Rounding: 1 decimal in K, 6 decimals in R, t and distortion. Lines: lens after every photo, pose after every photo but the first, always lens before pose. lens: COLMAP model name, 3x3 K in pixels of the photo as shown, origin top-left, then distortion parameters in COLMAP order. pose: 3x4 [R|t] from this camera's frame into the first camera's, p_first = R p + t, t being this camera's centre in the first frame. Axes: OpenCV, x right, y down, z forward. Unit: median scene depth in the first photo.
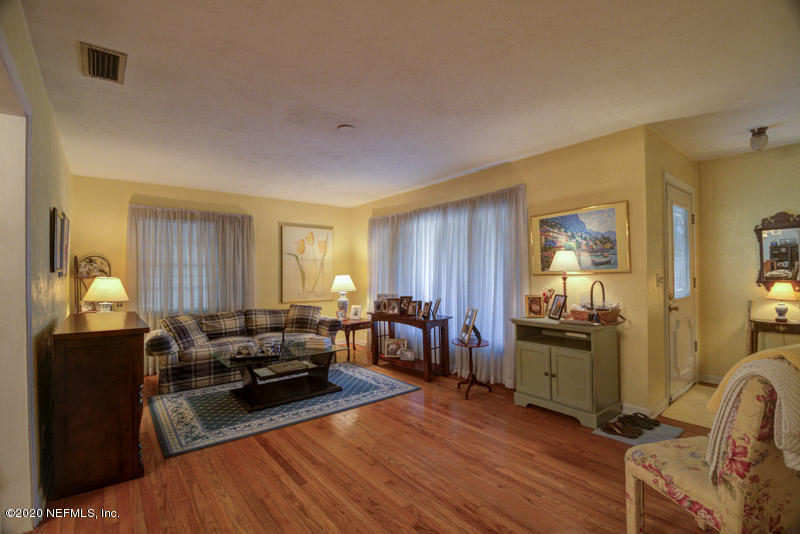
lens RADIAL K [[369.6, 0, 403.8], [0, 369.6, 270.3], [0, 0, 1]] dist [-0.013194, -0.001053]
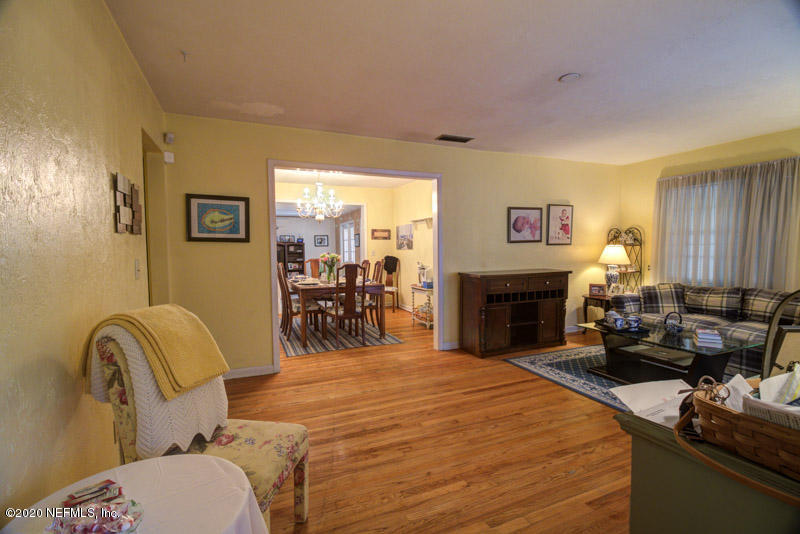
lens RADIAL K [[369.6, 0, 403.8], [0, 369.6, 270.3], [0, 0, 1]] dist [-0.013194, -0.001053]
pose [[-0.265360, 0.074348, -0.961279, 0.780667], [0.019226, 0.997232, 0.071821, 0.001725], [0.963958, 0.000577, -0.266055, 0.811167]]
